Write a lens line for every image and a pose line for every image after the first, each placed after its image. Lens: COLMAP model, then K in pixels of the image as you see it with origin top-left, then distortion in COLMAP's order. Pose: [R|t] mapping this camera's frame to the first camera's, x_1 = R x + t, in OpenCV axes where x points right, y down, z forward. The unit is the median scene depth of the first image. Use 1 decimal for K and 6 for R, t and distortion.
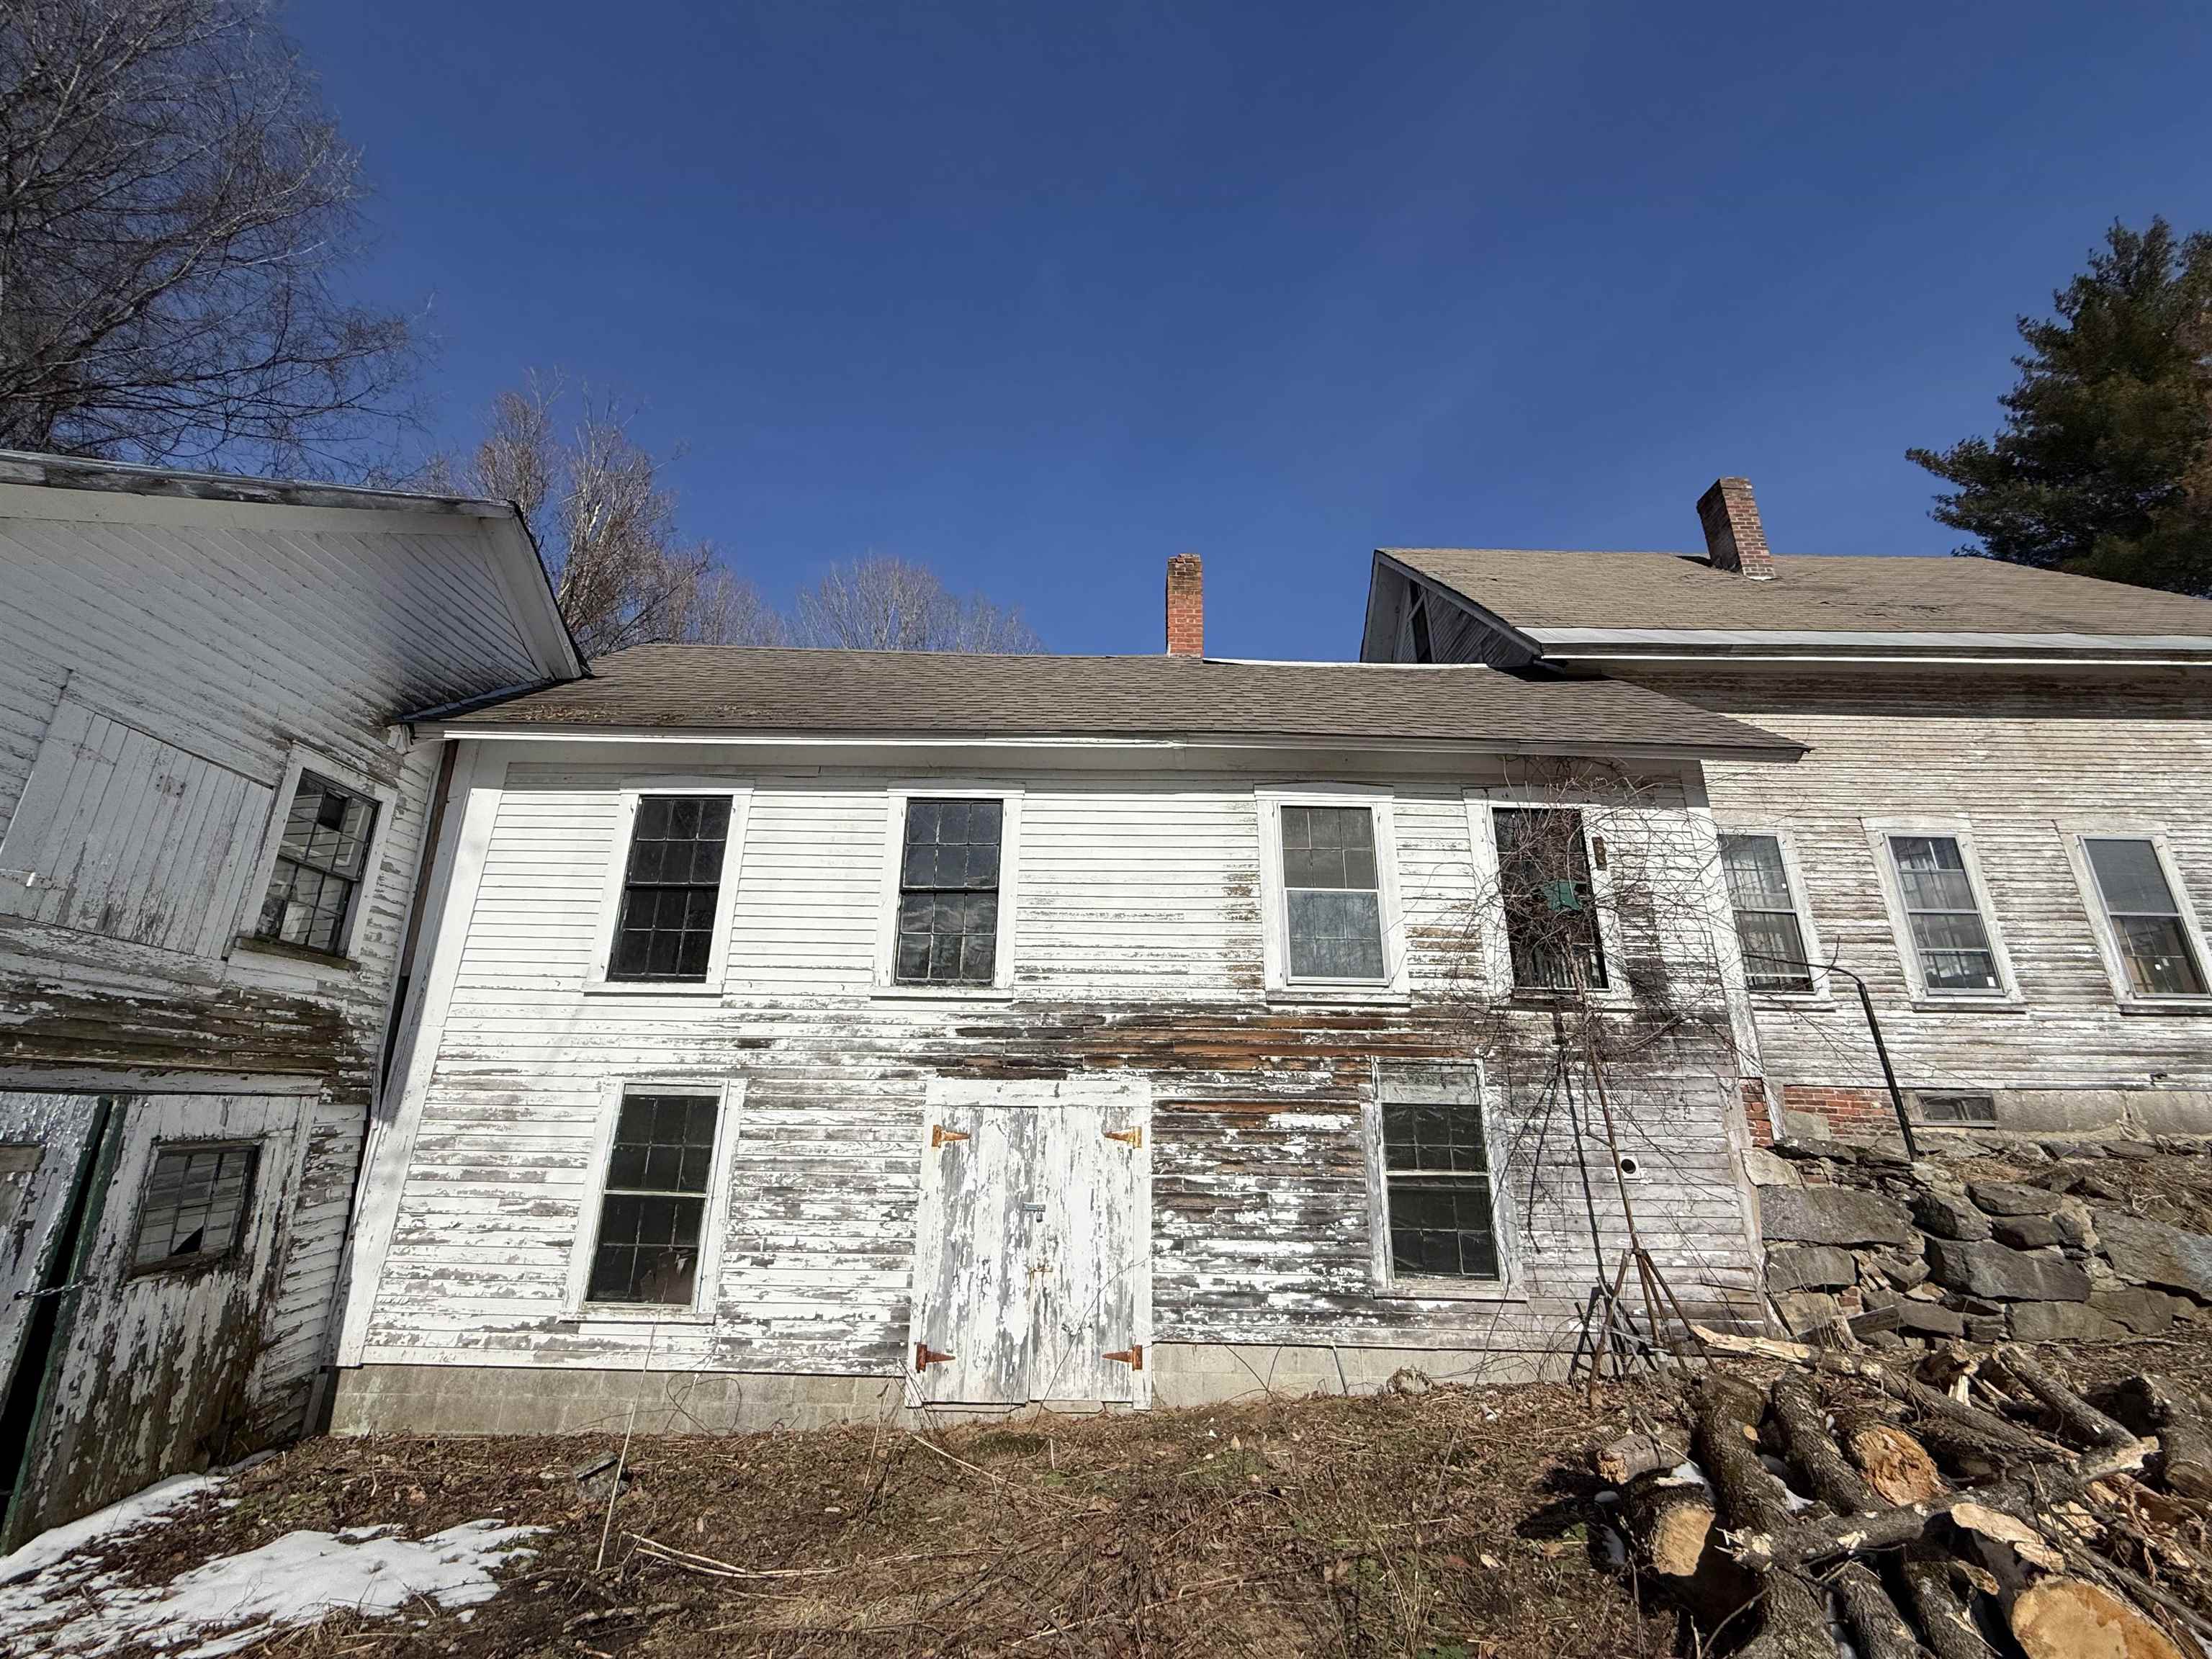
lens RADIAL K [[883.6, 0, 1117.1], [0, 883.6, 824.0], [0, 0, 1]] dist [0.000342, 0.000336]
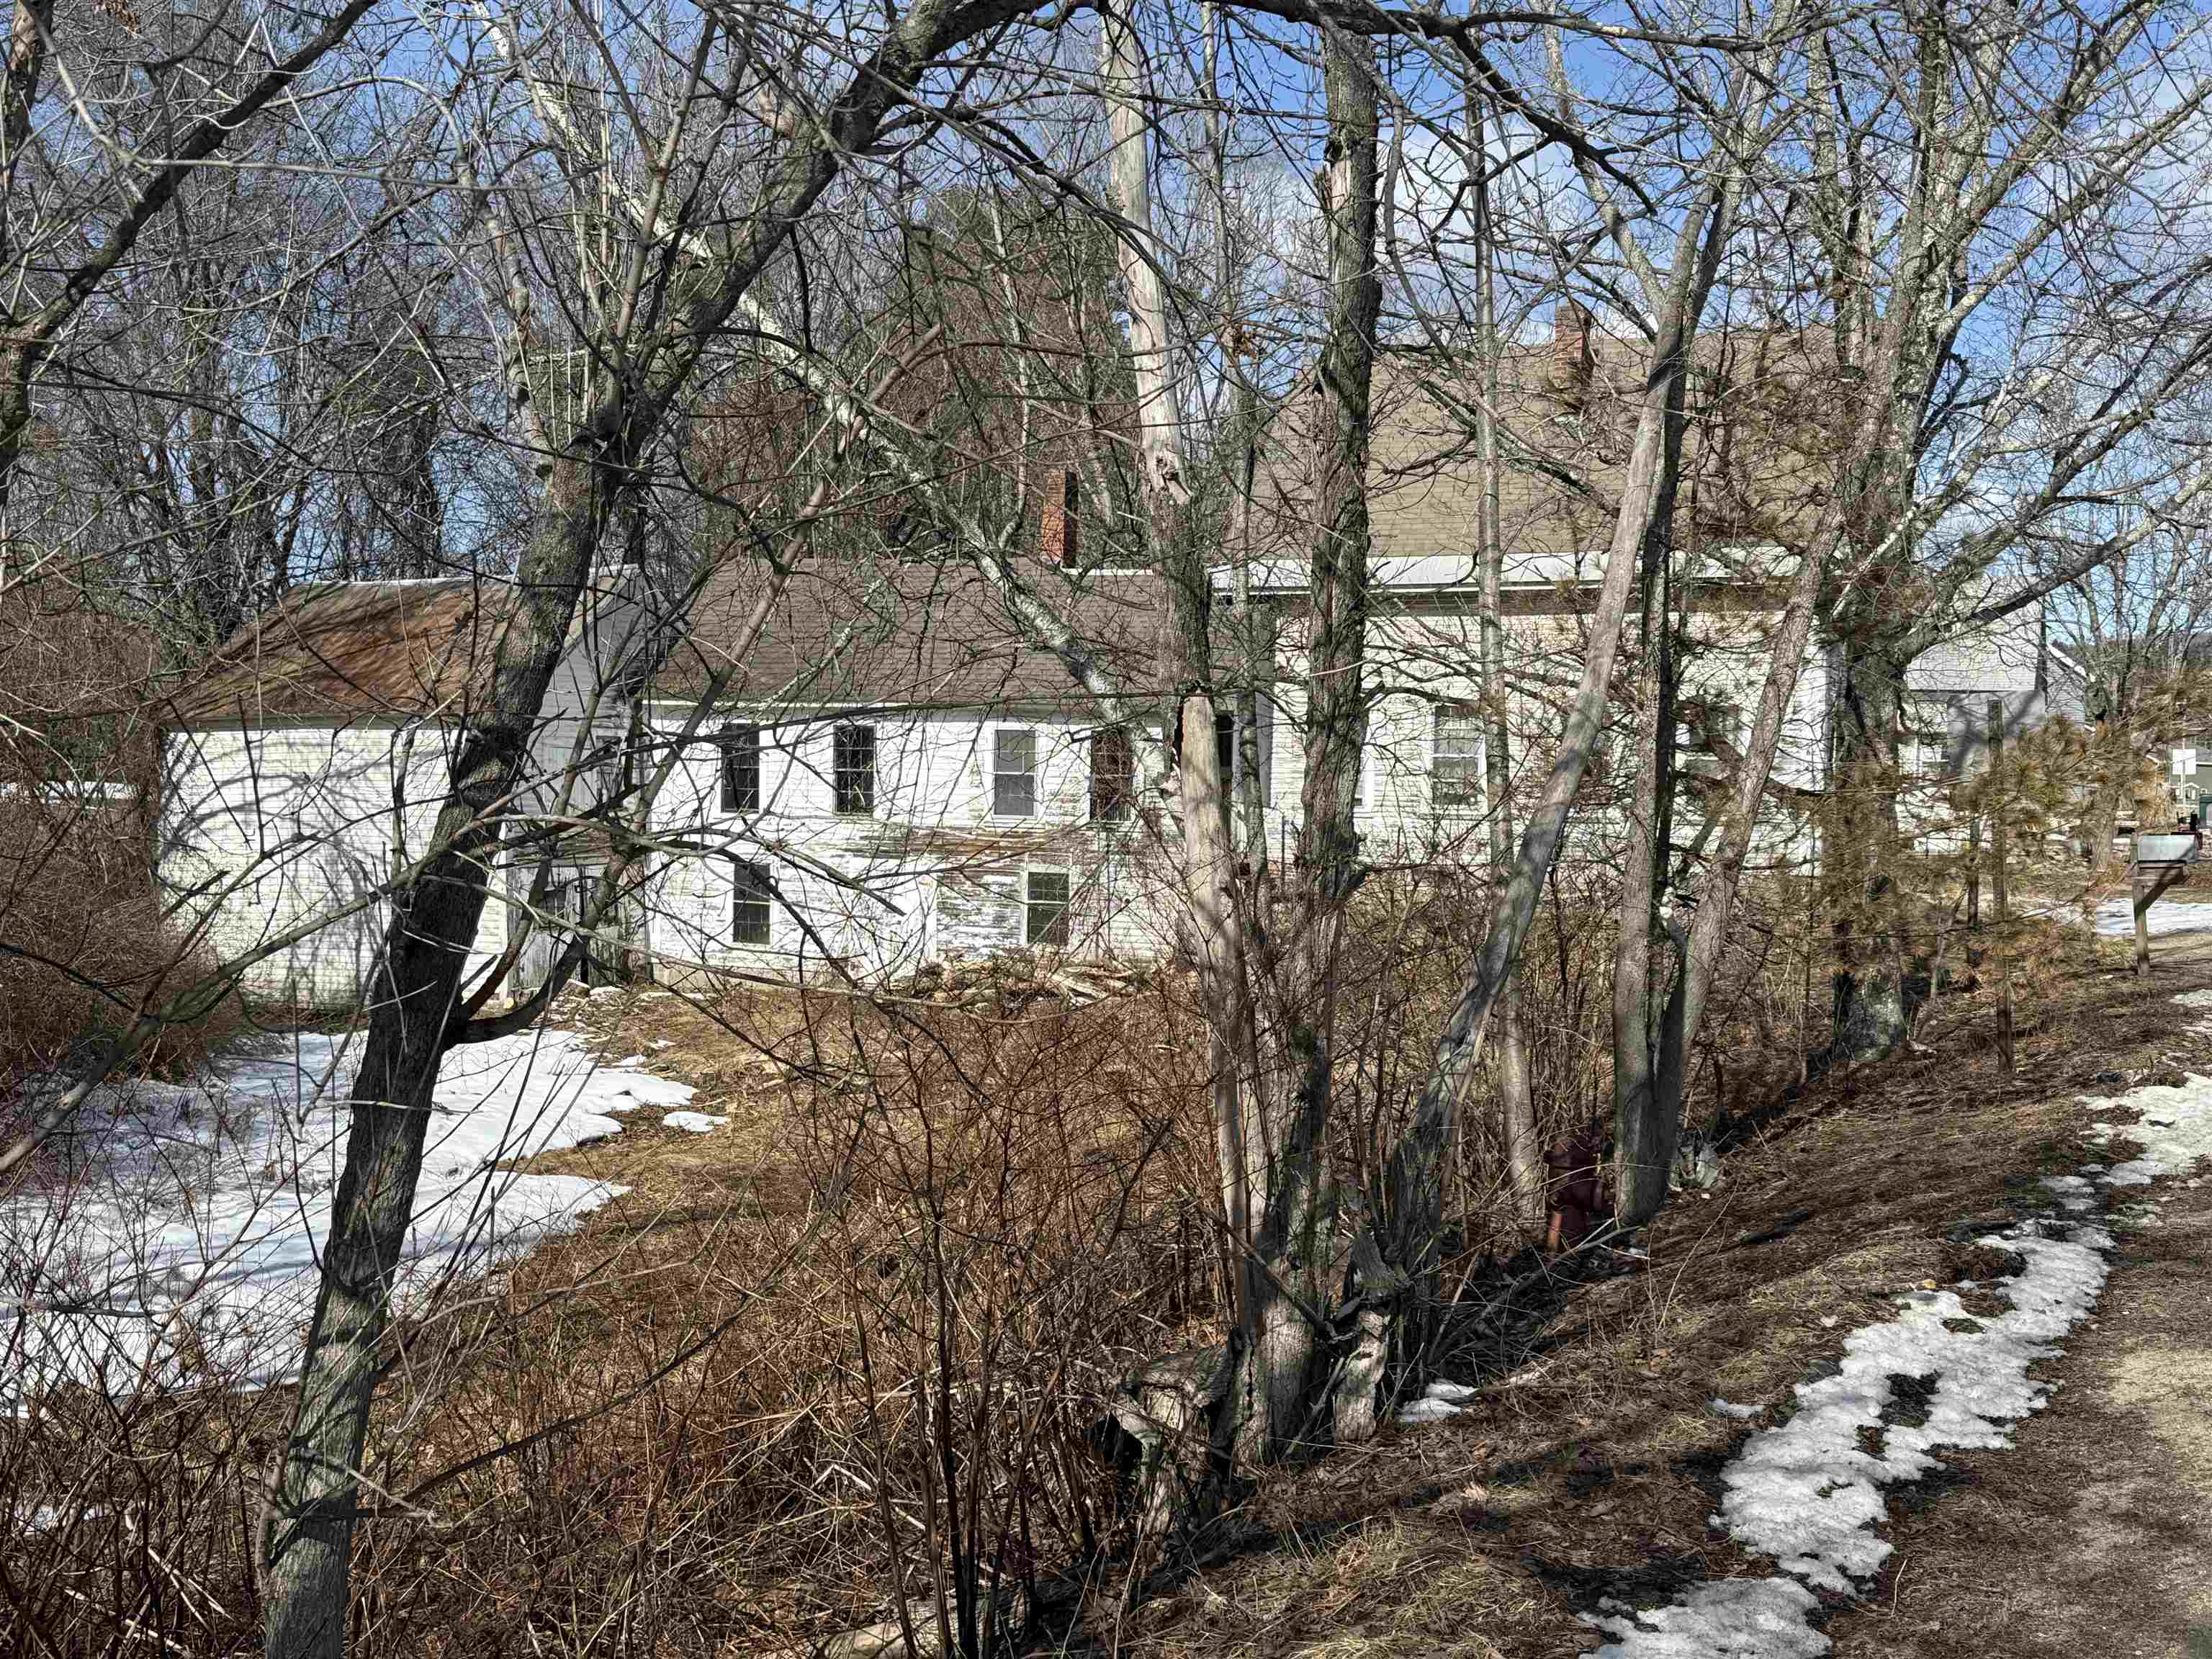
lens RADIAL K [[2366.0, 0, 1108.3], [0, 2366.0, 836.2], [0, 0, 1]] dist [0.100272, 0.000000]
pose [[0.916396, 0.013329, -0.400050, 2.875879], [0.118968, 0.945211, 0.304012, -1.558809], [0.382184, -0.326189, 0.864602, -4.048328]]
